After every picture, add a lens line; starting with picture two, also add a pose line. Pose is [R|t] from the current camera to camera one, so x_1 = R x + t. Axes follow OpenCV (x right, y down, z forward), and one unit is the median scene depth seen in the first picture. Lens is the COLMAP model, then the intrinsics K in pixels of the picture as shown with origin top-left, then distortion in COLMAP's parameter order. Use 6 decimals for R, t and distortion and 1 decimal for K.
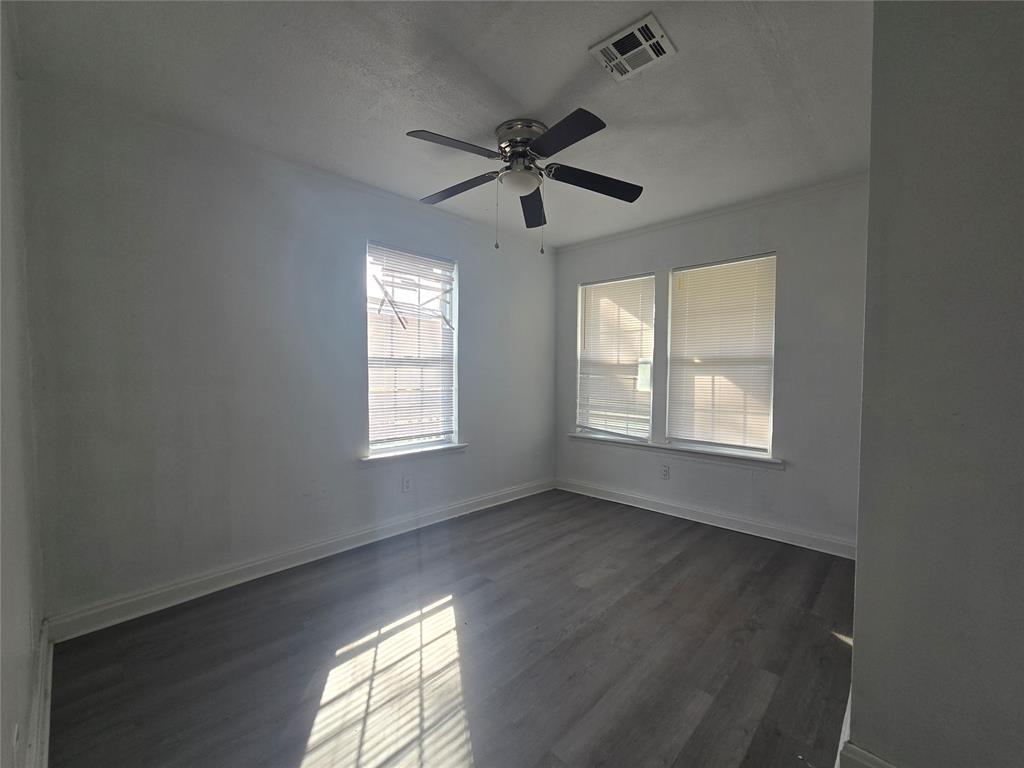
lens RADIAL K [[421.5, 0, 510.6], [0, 421.5, 386.6], [0, 0, 1]] dist [-0.000805, -0.001092]
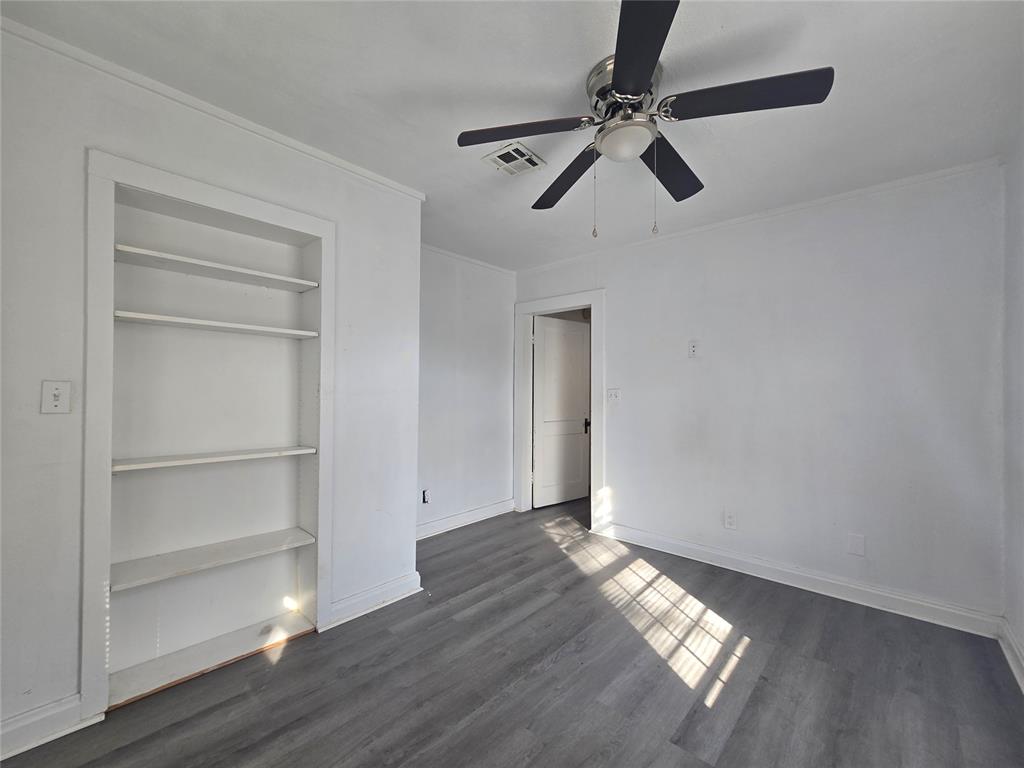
lens RADIAL K [[421.5, 0, 510.6], [0, 421.5, 386.6], [0, 0, 1]] dist [-0.000805, -0.001092]
pose [[-0.999470, -0.019027, -0.026410, 0.292738], [-0.019581, 0.999590, 0.020871, -0.077929], [0.026002, 0.021377, -0.999433, 2.145320]]
